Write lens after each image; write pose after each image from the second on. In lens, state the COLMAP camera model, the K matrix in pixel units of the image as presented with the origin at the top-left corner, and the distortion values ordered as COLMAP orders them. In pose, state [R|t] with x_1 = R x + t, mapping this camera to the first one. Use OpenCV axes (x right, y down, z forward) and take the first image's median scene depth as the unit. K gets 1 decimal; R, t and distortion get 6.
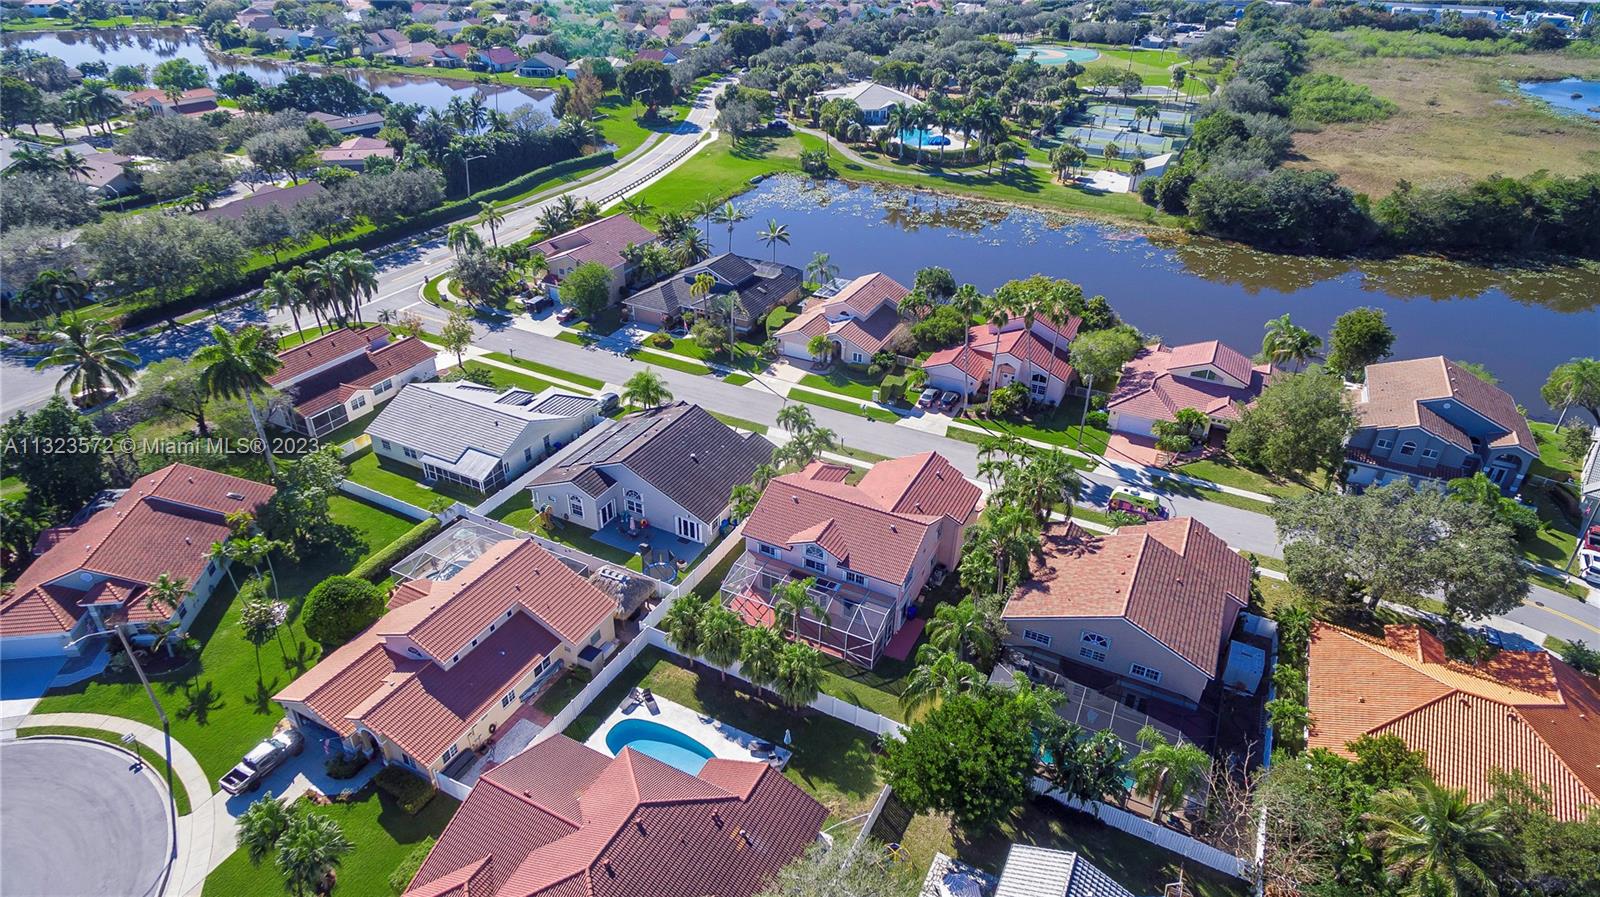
lens RADIAL K [[897.4, 0, 800.0], [0, 897.4, 448.5], [0, 0, 1]] dist [0.009015, -0.001186]
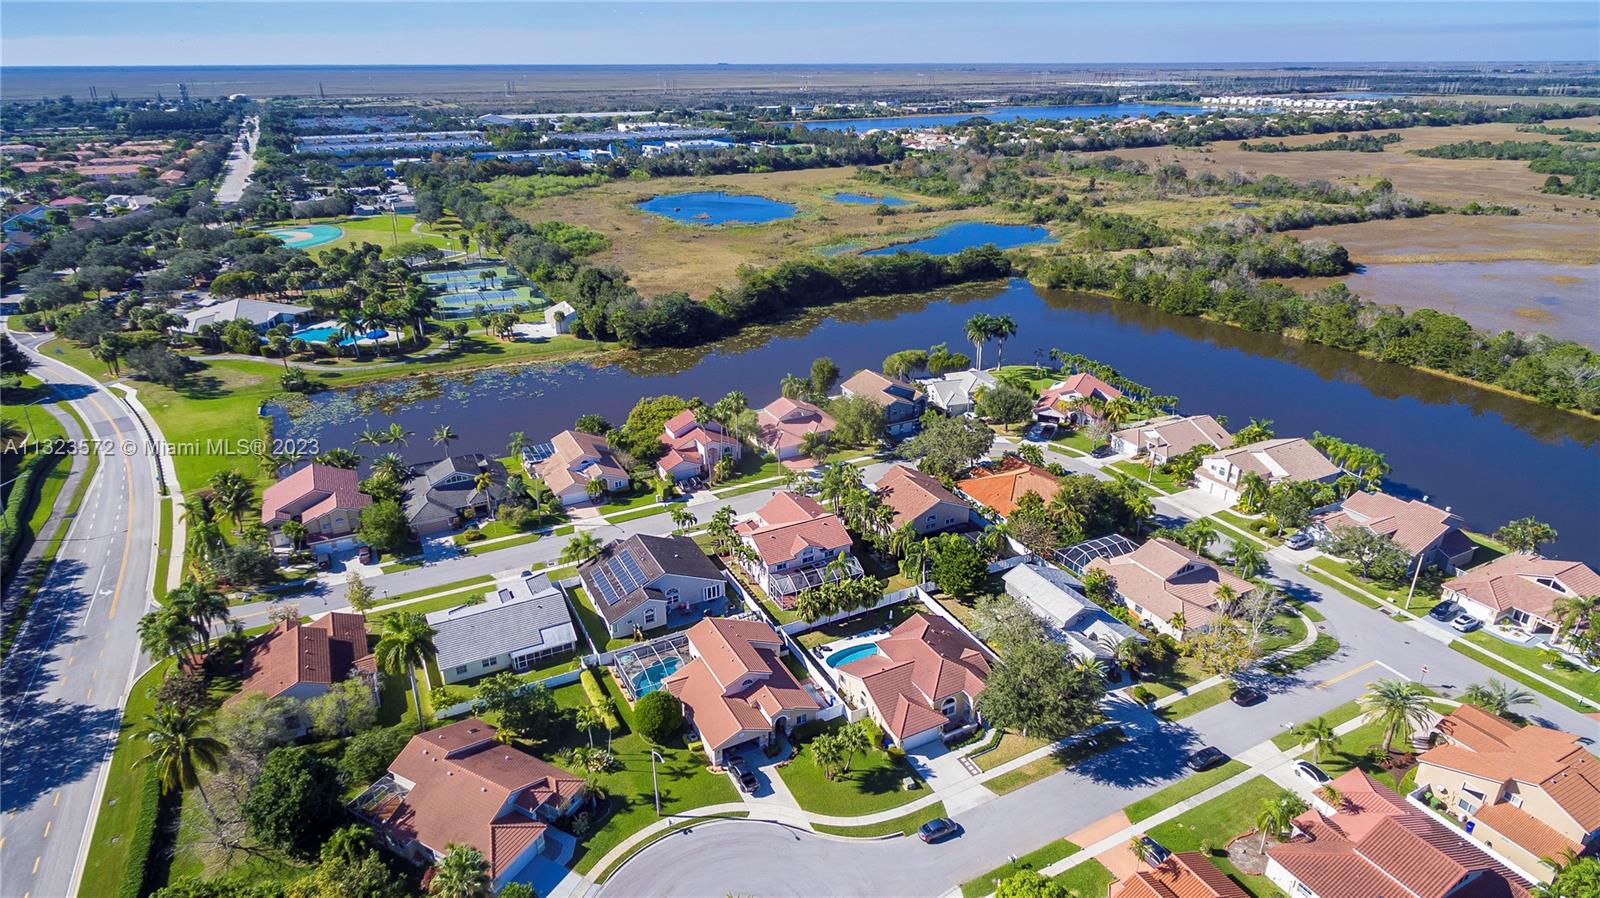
lens RADIAL K [[897.4, 0, 800.0], [0, 897.4, 449.0], [0, 0, 1]] dist [0.009015, -0.001186]
pose [[0.580107, -0.338056, 0.741077, -0.797959], [0.424493, 0.901964, 0.079160, -0.140527], [-0.695185, 0.268660, 0.666738, -0.165836]]
